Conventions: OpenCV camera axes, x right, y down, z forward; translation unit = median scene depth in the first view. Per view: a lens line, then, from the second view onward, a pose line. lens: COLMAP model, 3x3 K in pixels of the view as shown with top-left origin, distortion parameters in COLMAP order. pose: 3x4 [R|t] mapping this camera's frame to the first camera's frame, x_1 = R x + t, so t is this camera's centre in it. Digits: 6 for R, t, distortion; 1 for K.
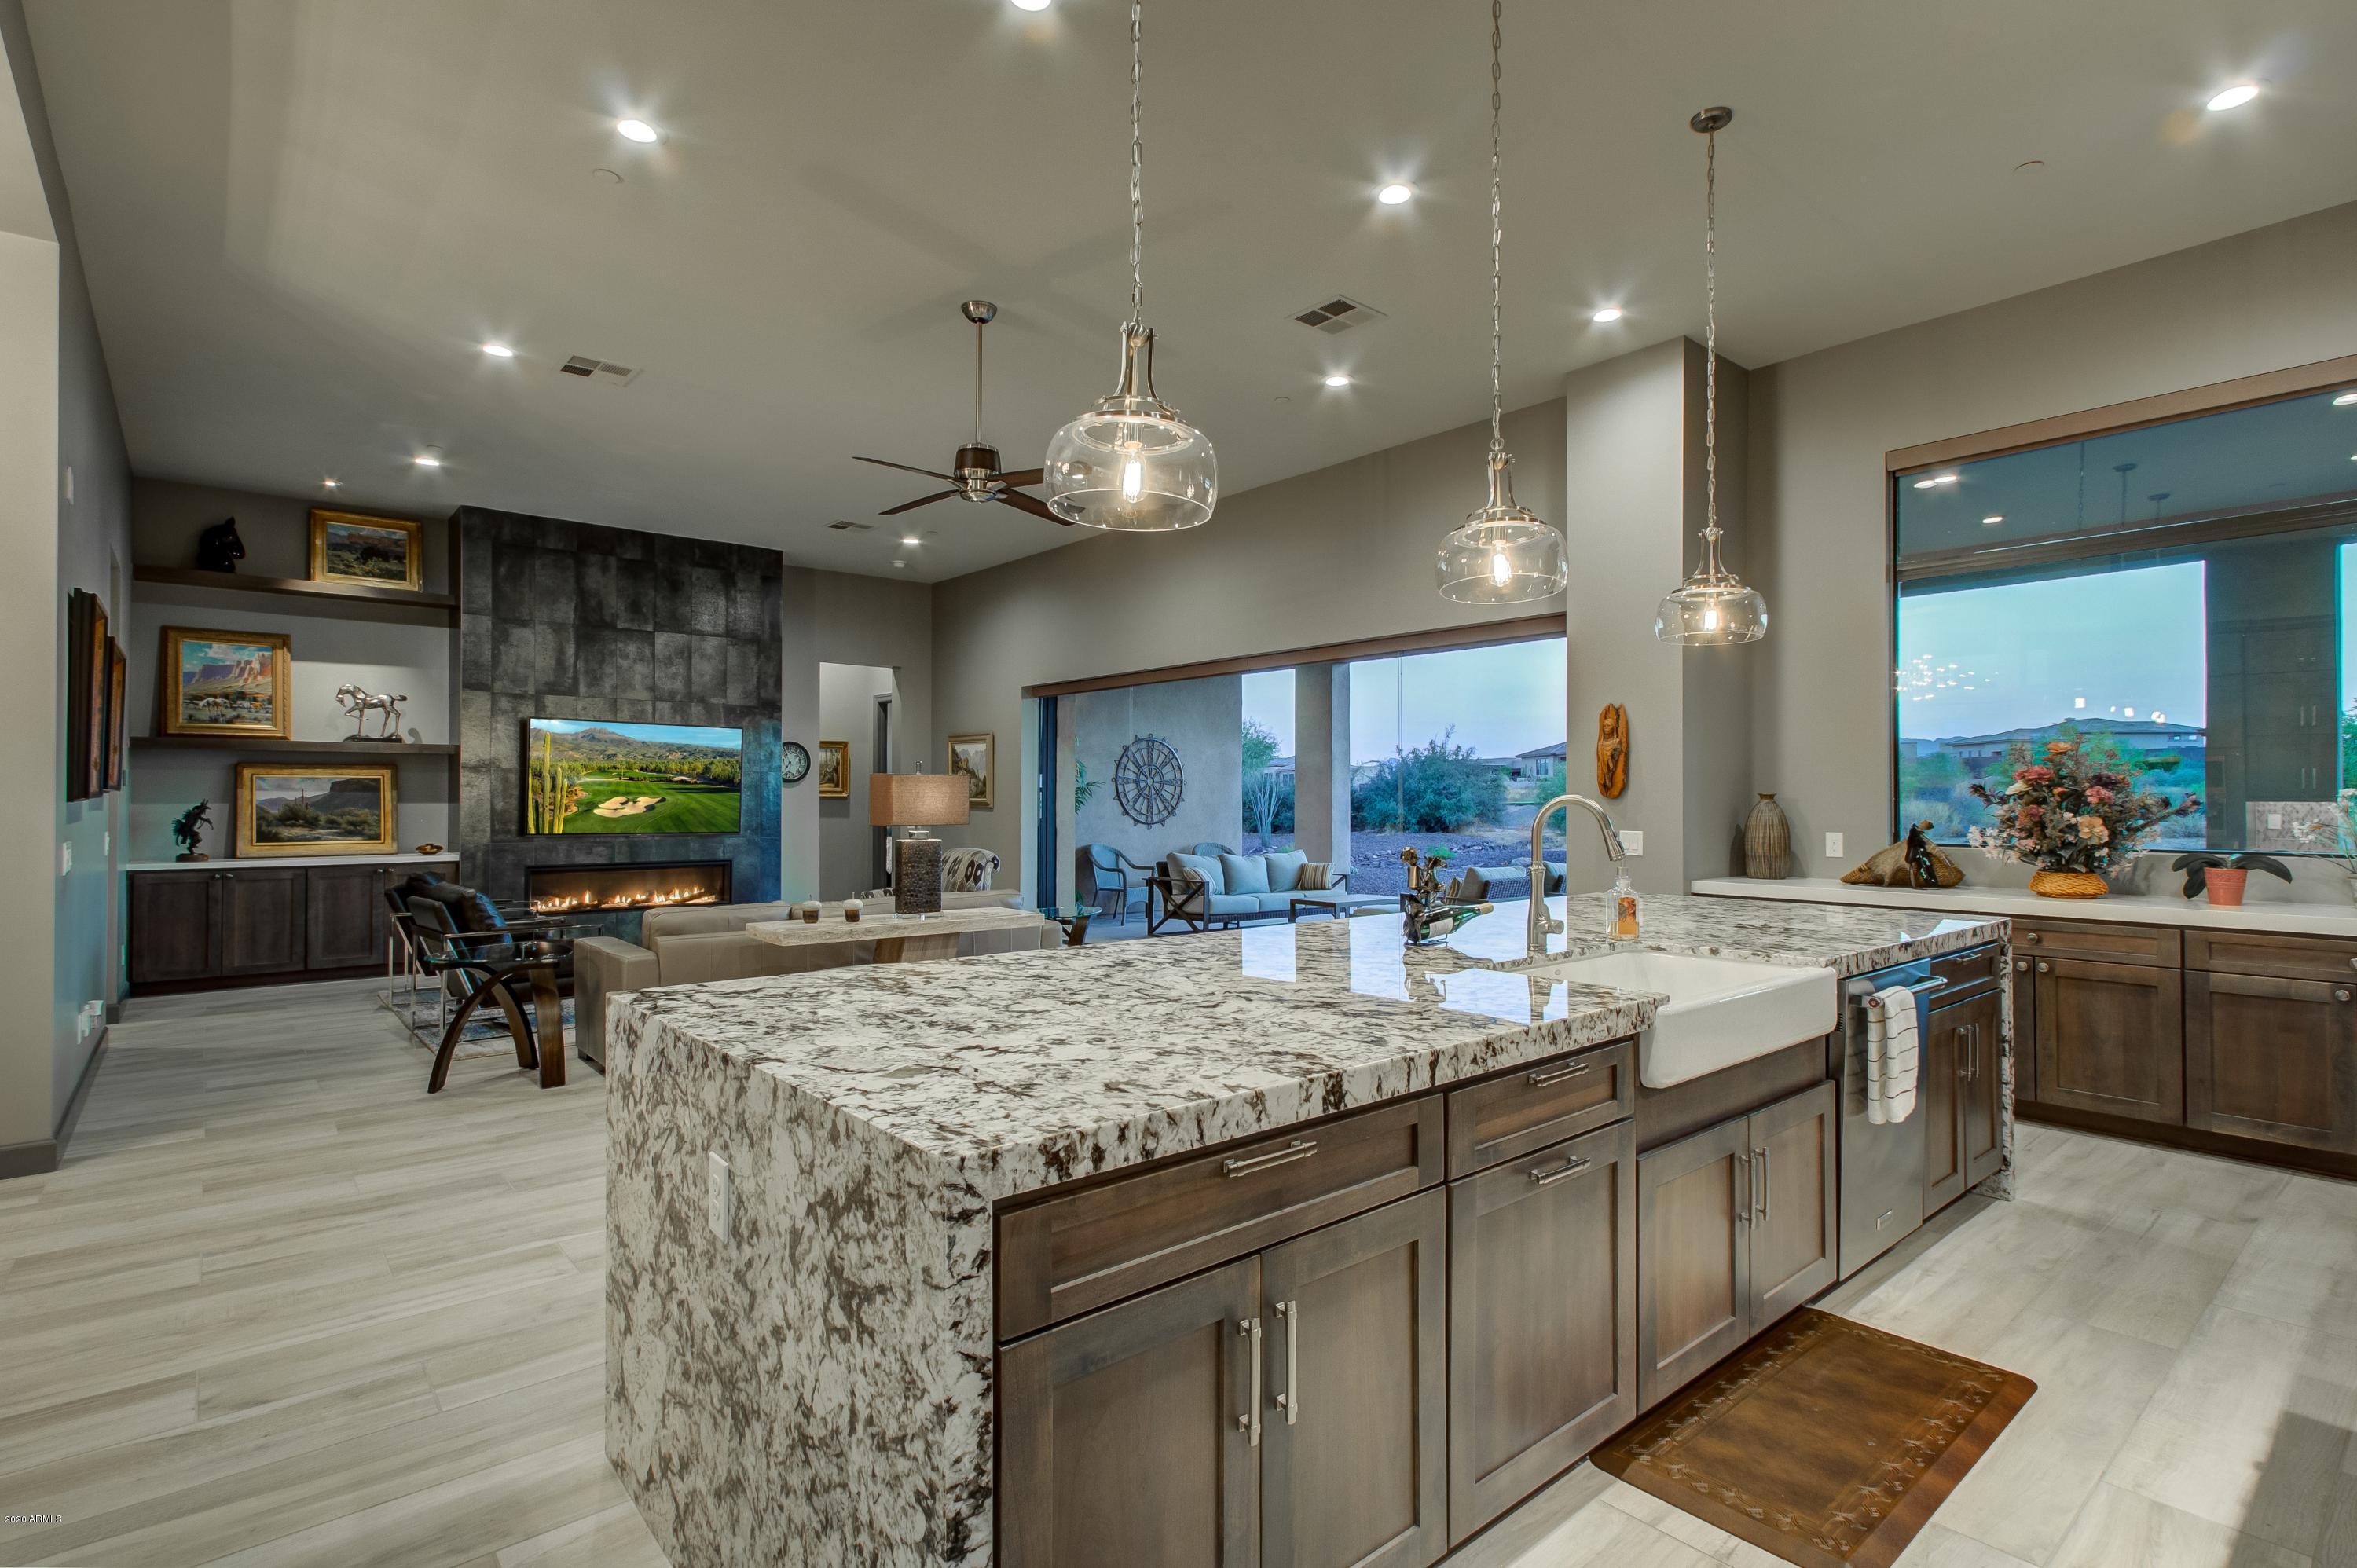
lens RADIAL K [[1127.8, 0, 1178.5], [0, 1127.8, 784.0], [0, 0, 1]] dist [0.002580, -0.000784]
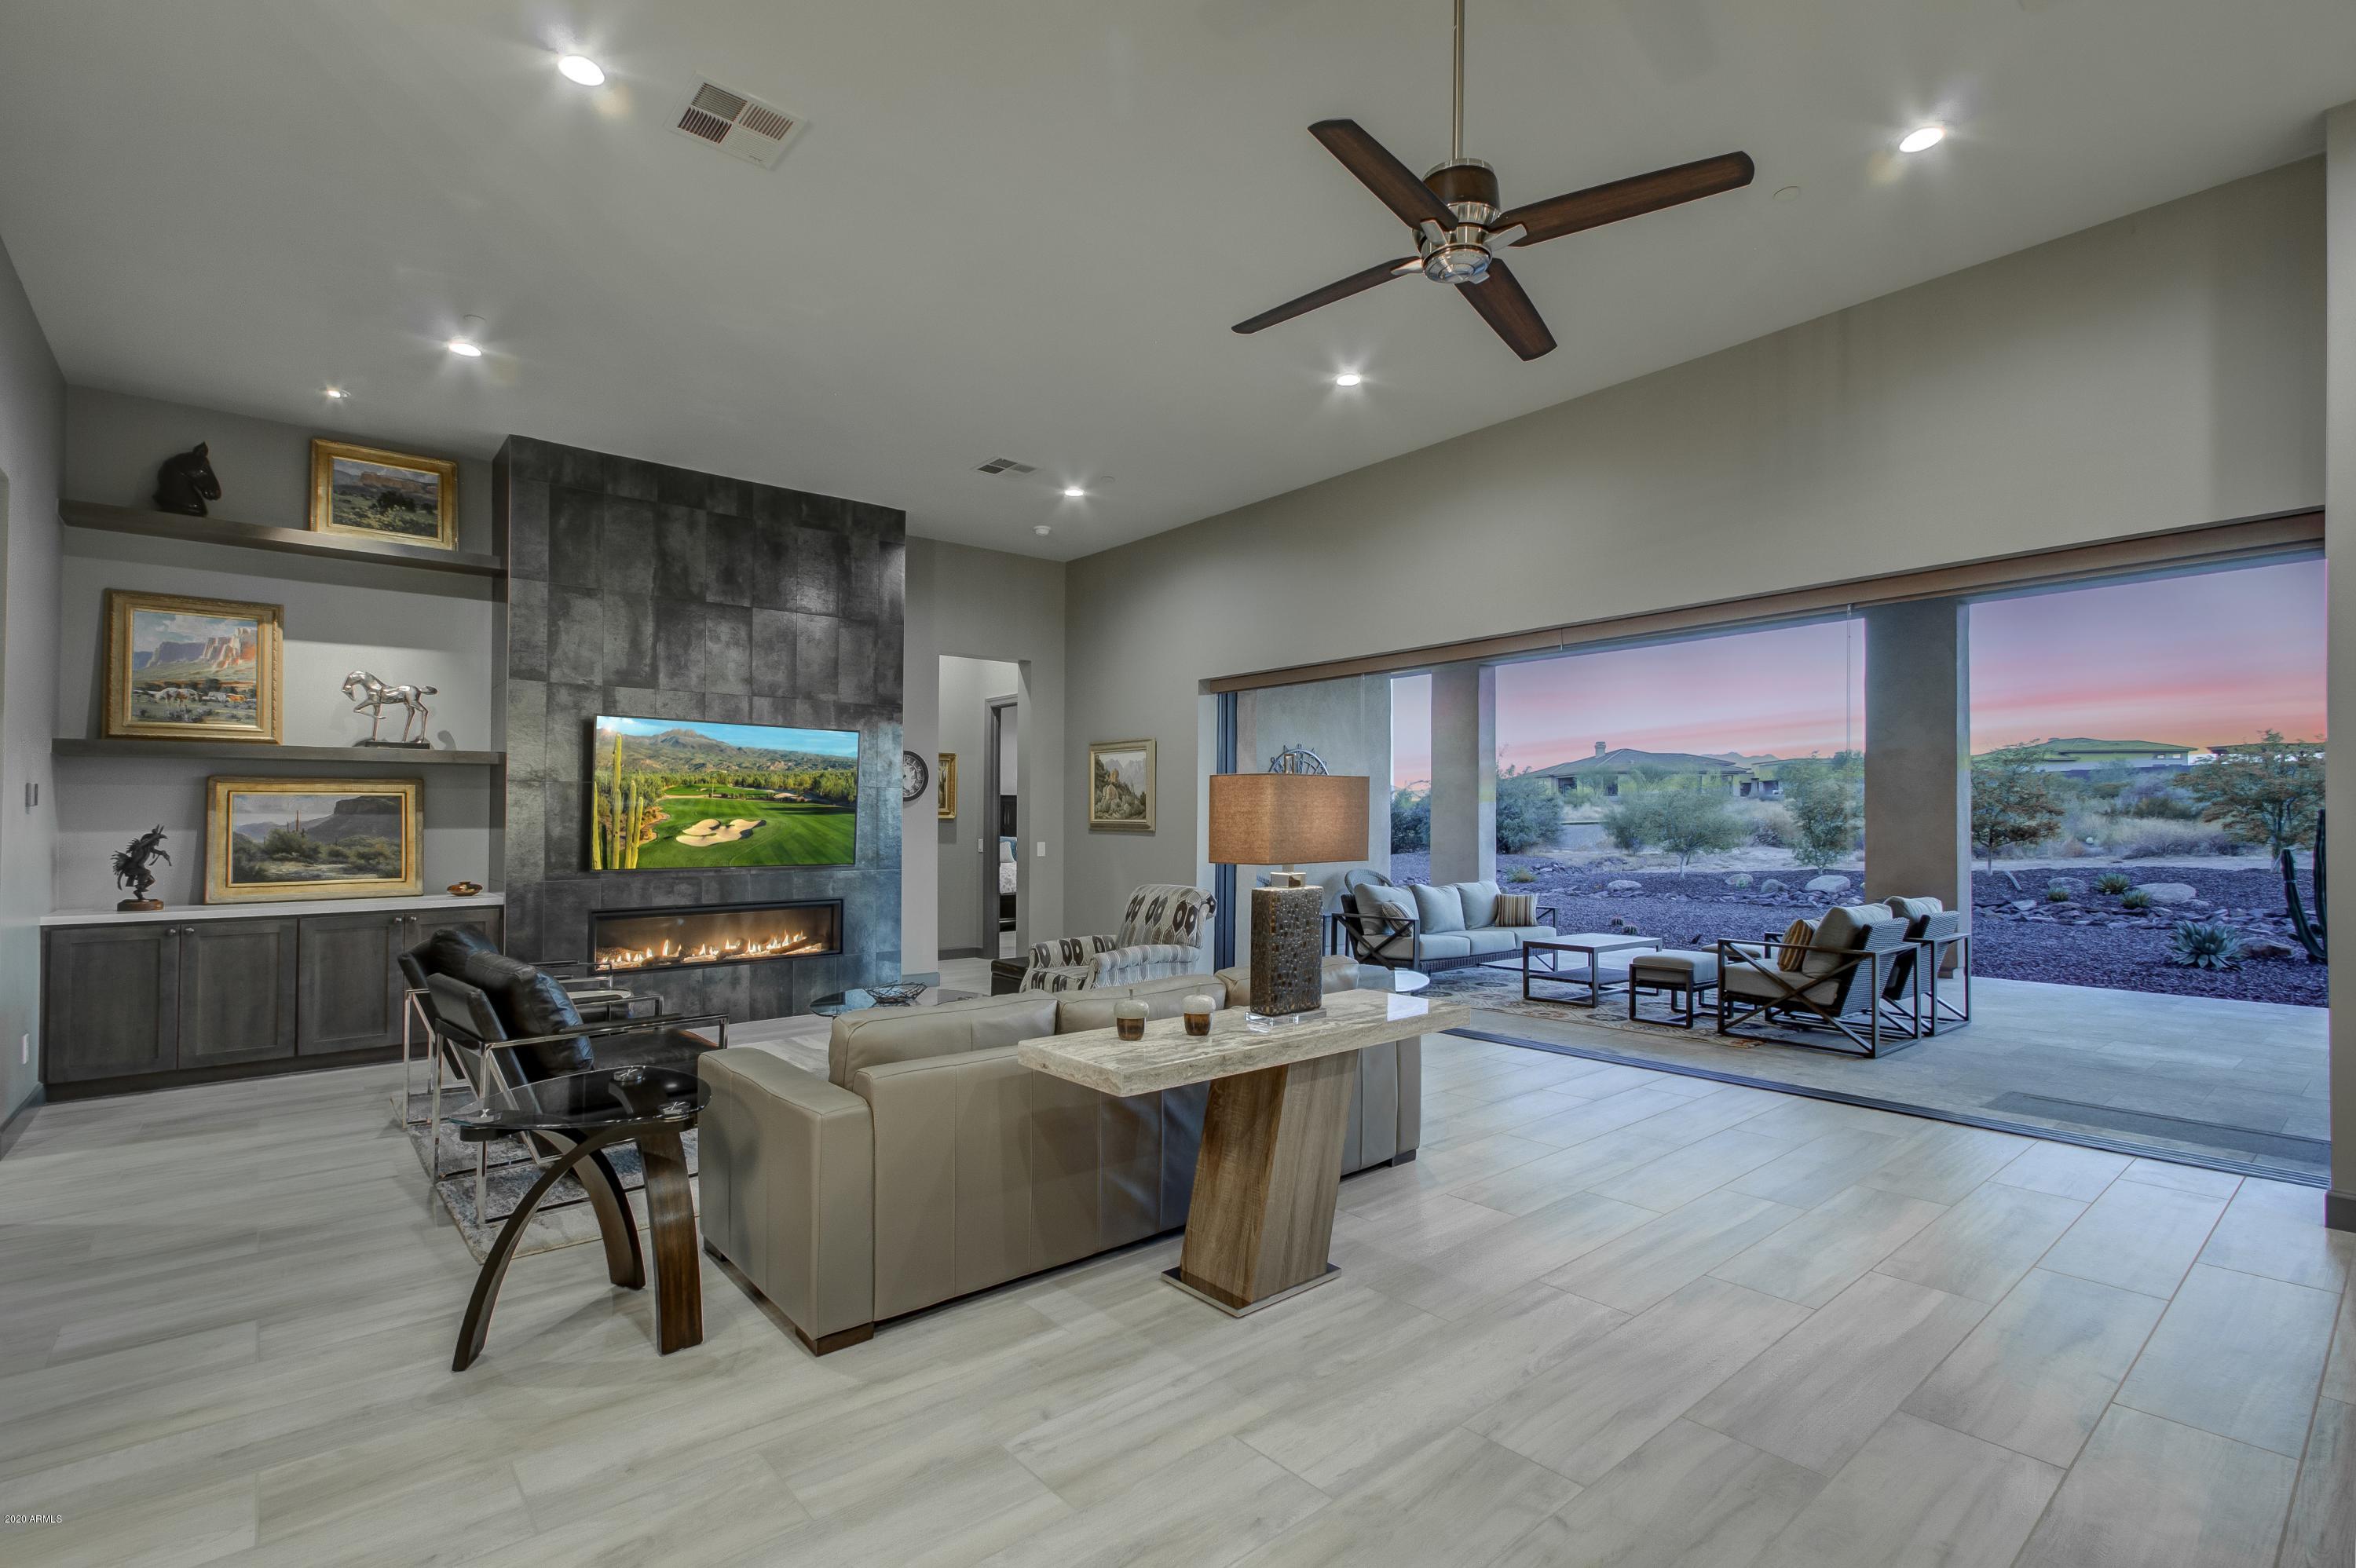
lens RADIAL K [[1094.4, 0, 1178.0], [0, 1094.4, 784.0], [0, 0, 1]] dist [-0.001082, 0.001229]
pose [[0.999926, -0.005263, -0.010963, -0.173471], [0.005044, 0.999788, -0.019950, 0.004014], [0.011065, 0.019893, 0.999741, 0.265405]]
